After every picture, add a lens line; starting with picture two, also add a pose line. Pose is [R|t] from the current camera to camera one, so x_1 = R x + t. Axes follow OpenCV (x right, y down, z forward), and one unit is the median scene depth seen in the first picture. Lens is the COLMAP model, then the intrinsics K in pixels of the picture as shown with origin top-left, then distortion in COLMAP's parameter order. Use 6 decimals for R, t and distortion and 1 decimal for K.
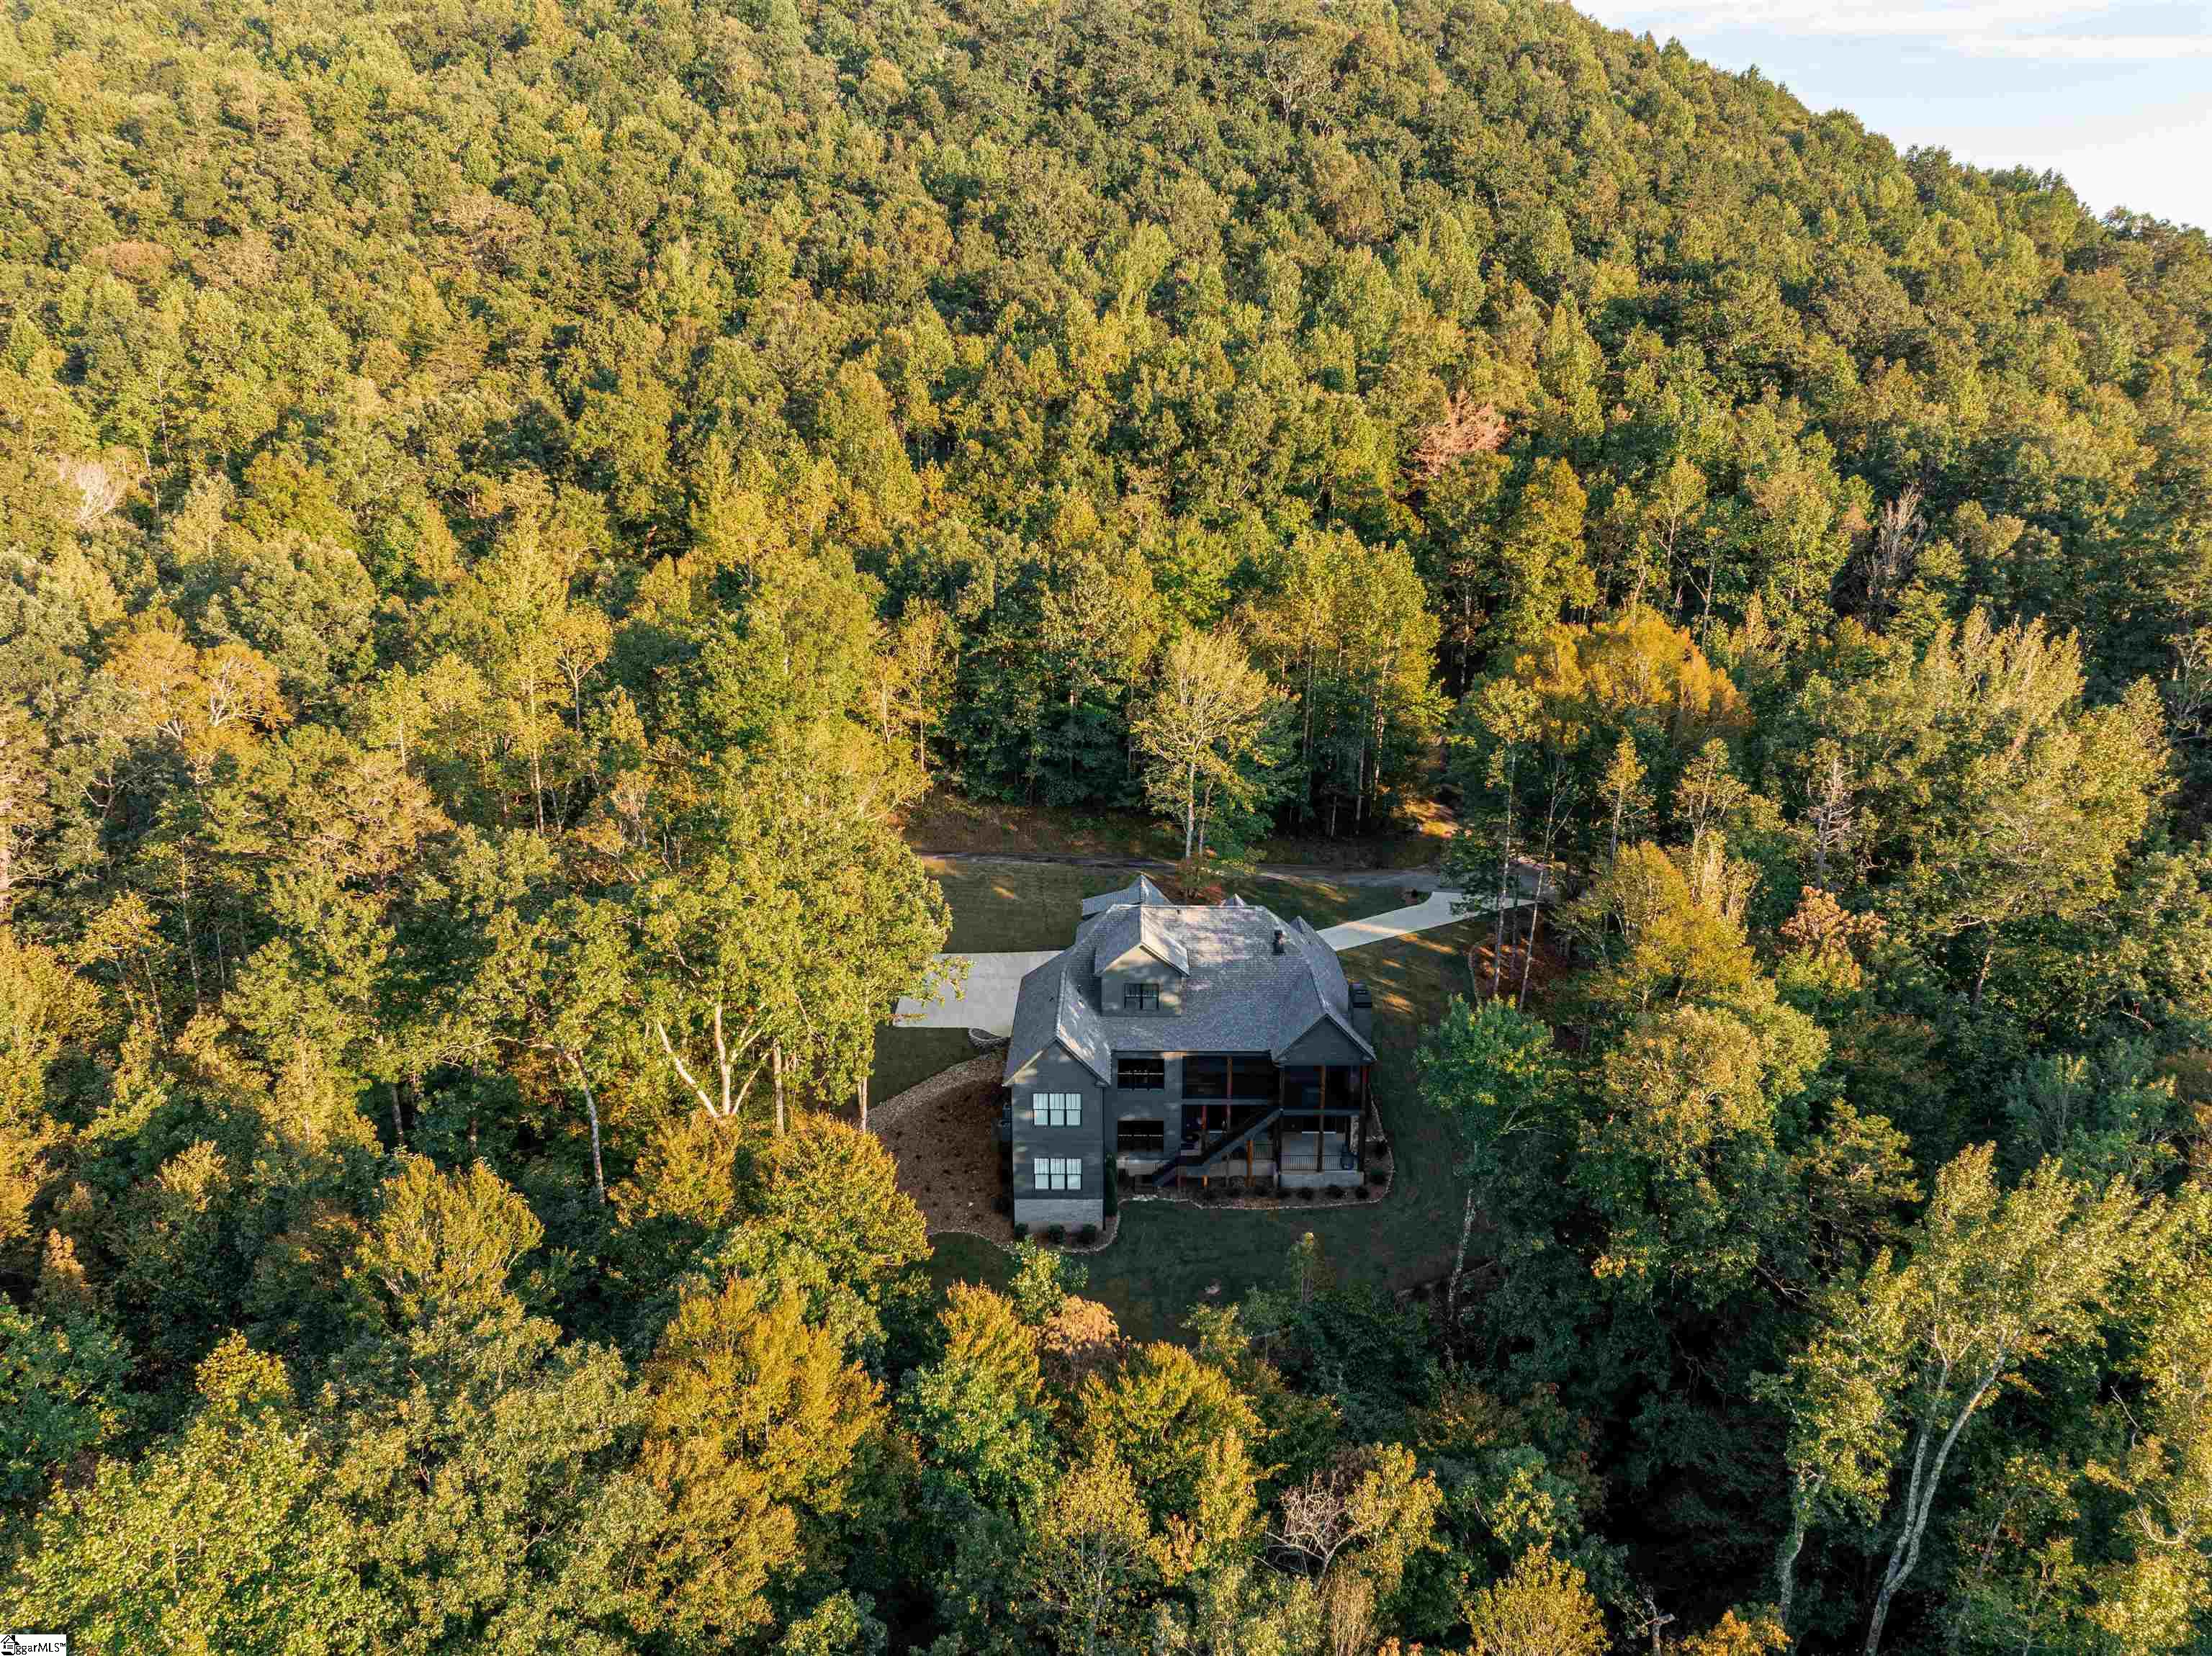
lens RADIAL K [[1556.2, 0, 1099.0], [0, 1556.2, 829.5], [0, 0, 1]] dist [-0.045579, 0.013923]
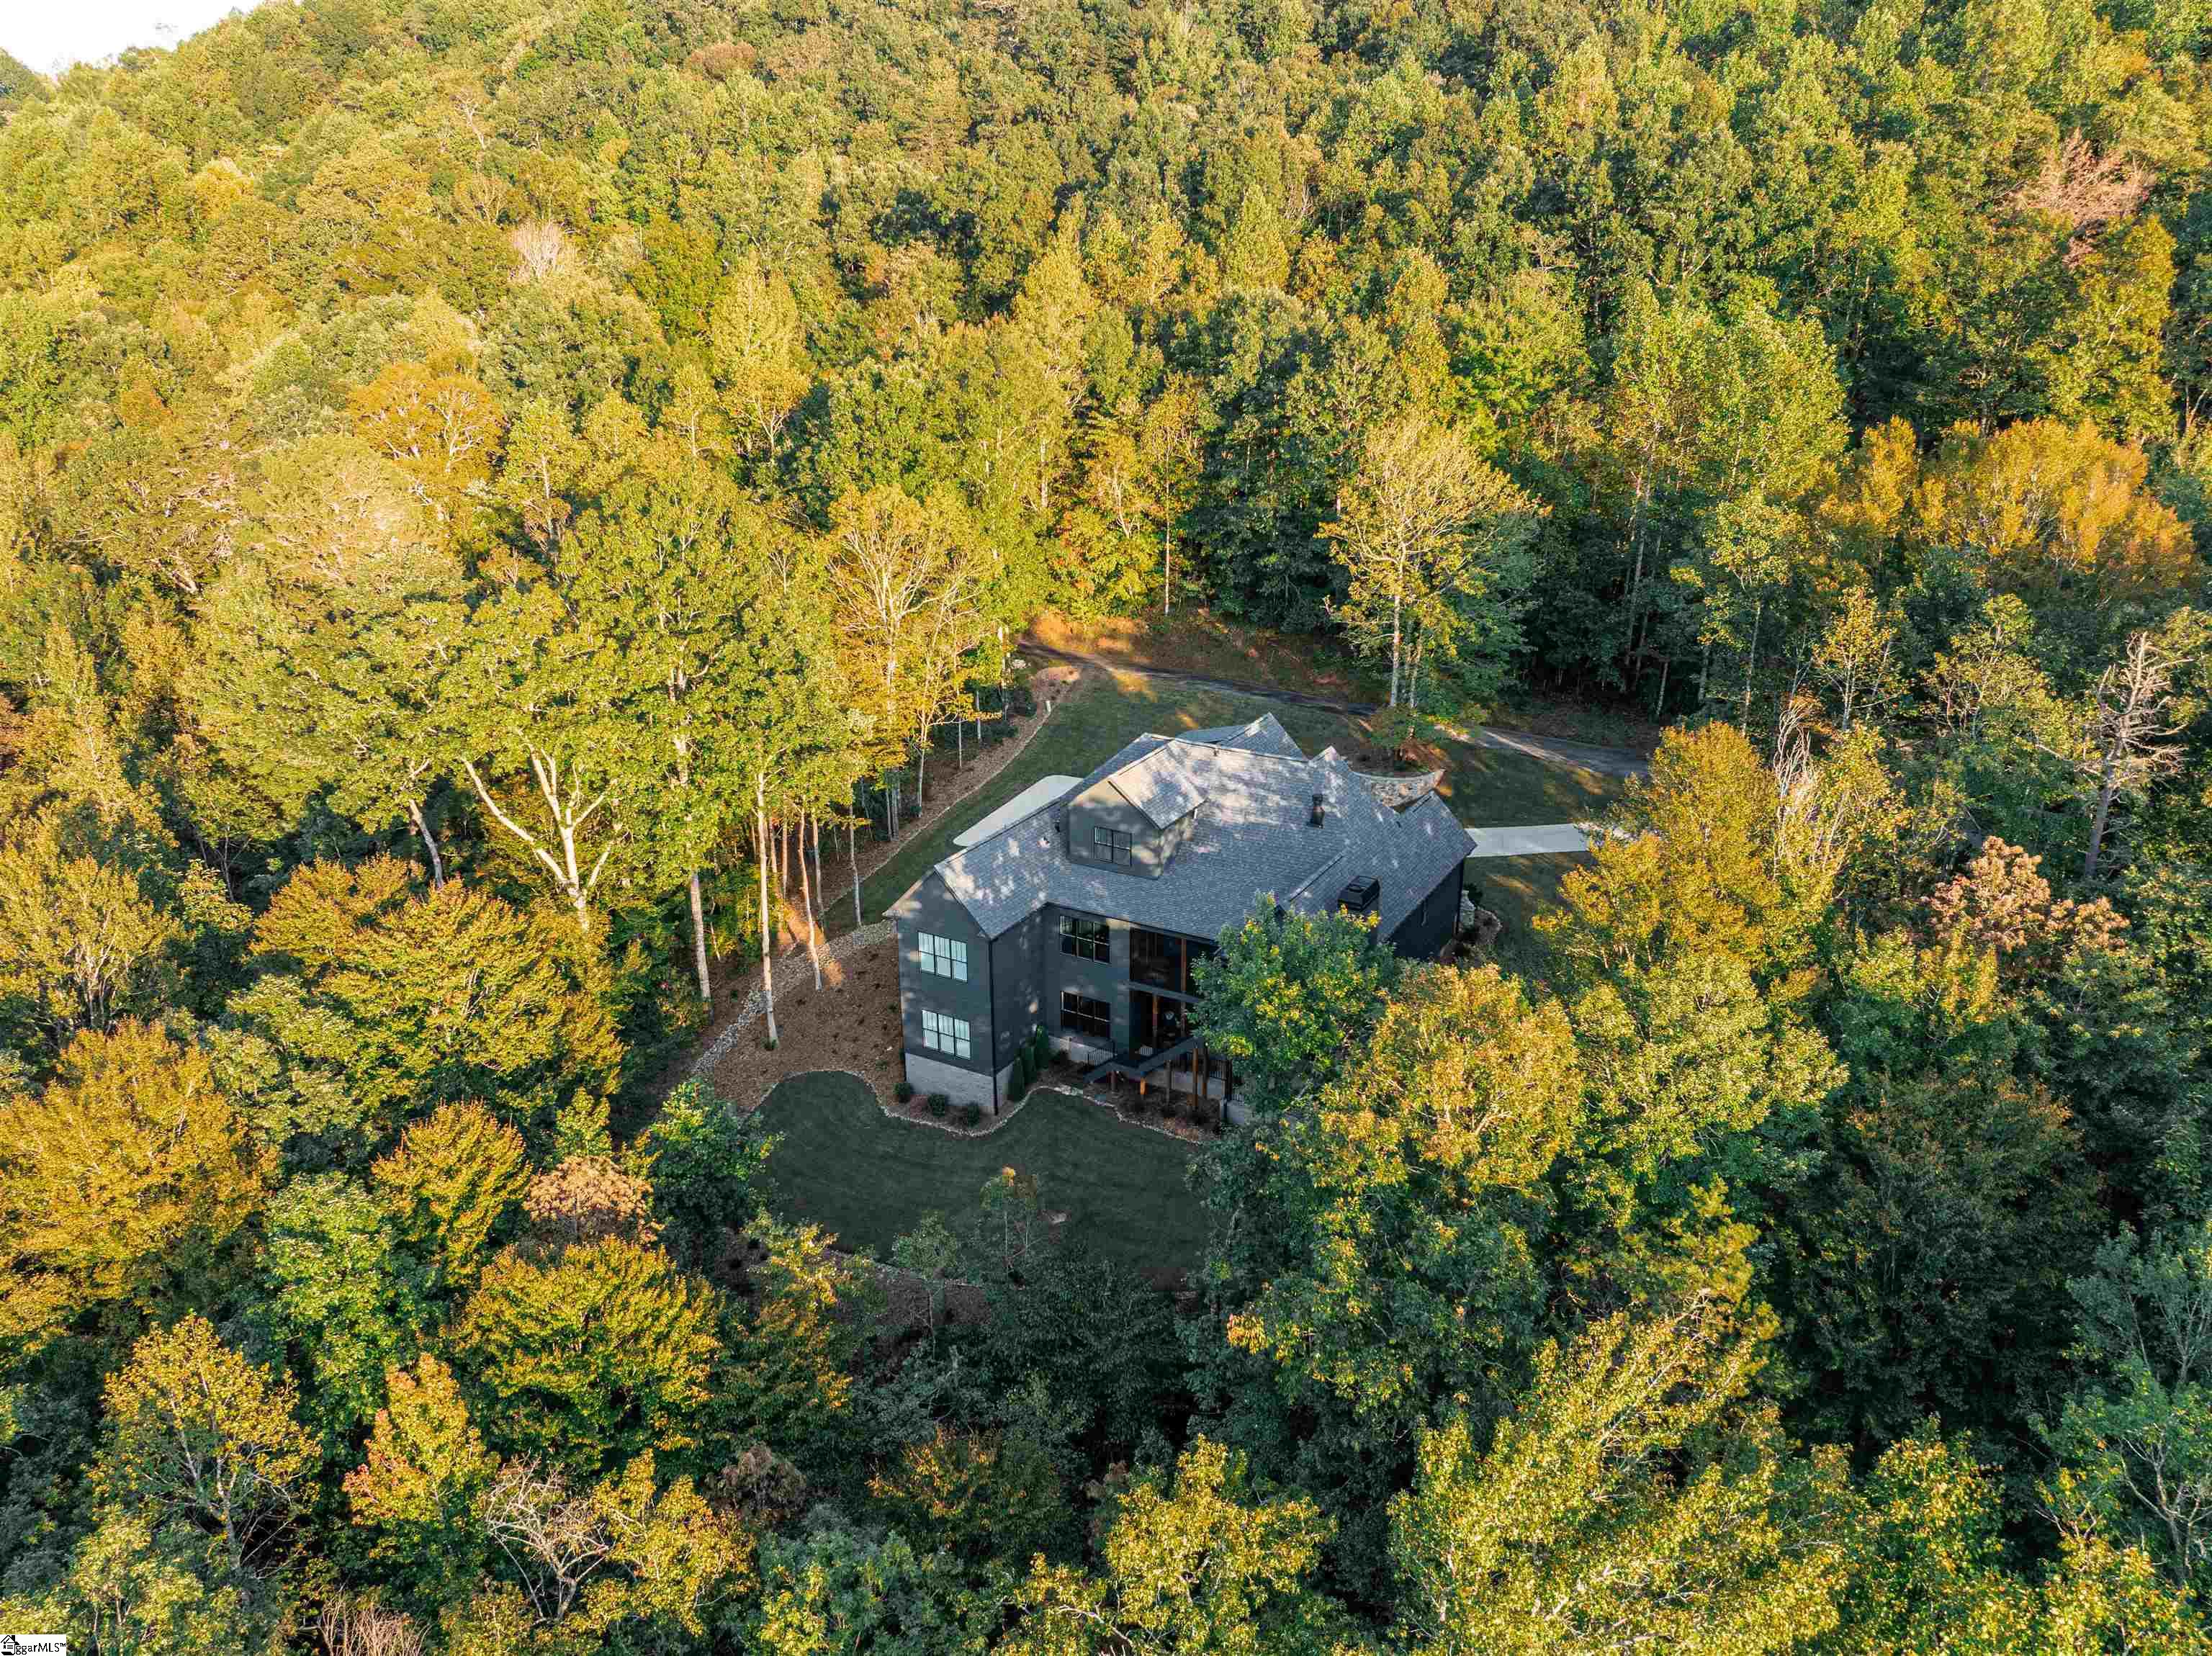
lens RADIAL K [[1556.2, 0, 1100.2], [0, 1556.2, 831.3], [0, 0, 1]] dist [-0.045579, 0.013923]
pose [[0.876822, 0.164789, -0.451694, 0.365418], [-0.124866, 0.985245, 0.117053, 0.007647], [0.464318, -0.046233, 0.884461, 0.283728]]
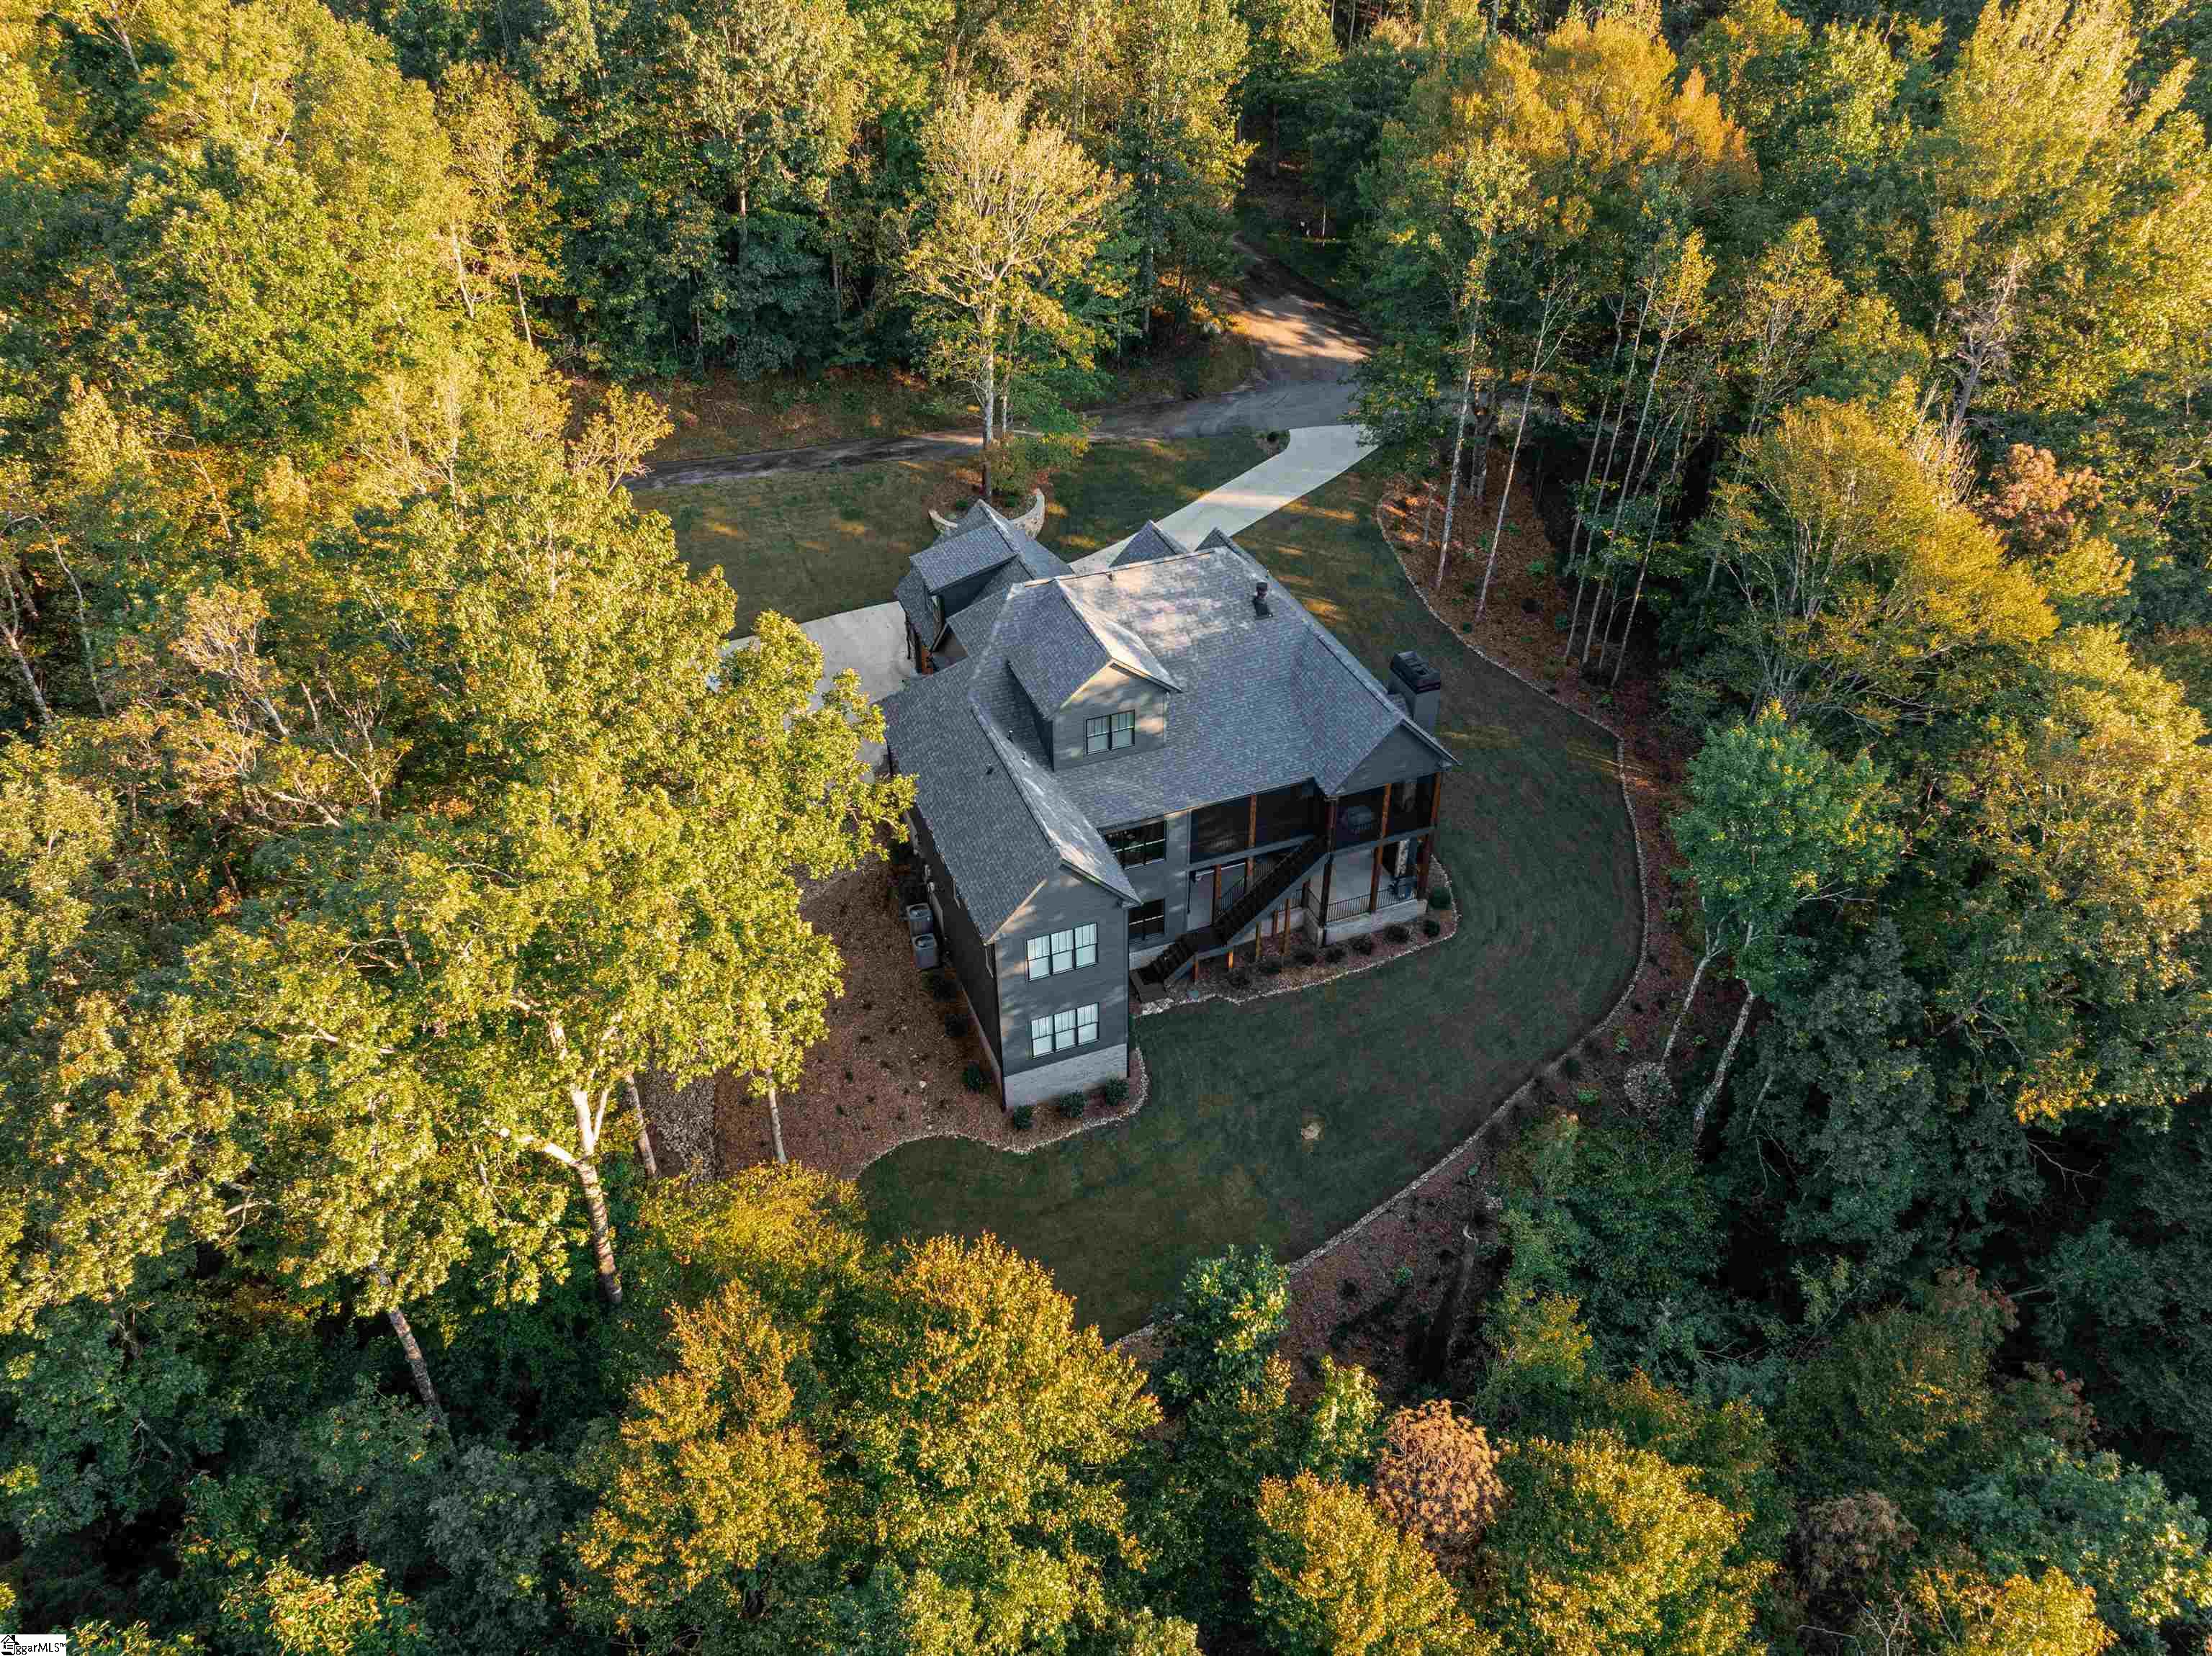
lens RADIAL K [[1556.2, 0, 1100.2], [0, 1556.2, 831.6], [0, 0, 1]] dist [-0.045579, 0.013923]
pose [[0.929314, -0.229115, 0.289625, -0.170712], [0.105523, 0.916322, 0.386288, -0.104510], [-0.353894, -0.328421, 0.875728, 0.395475]]
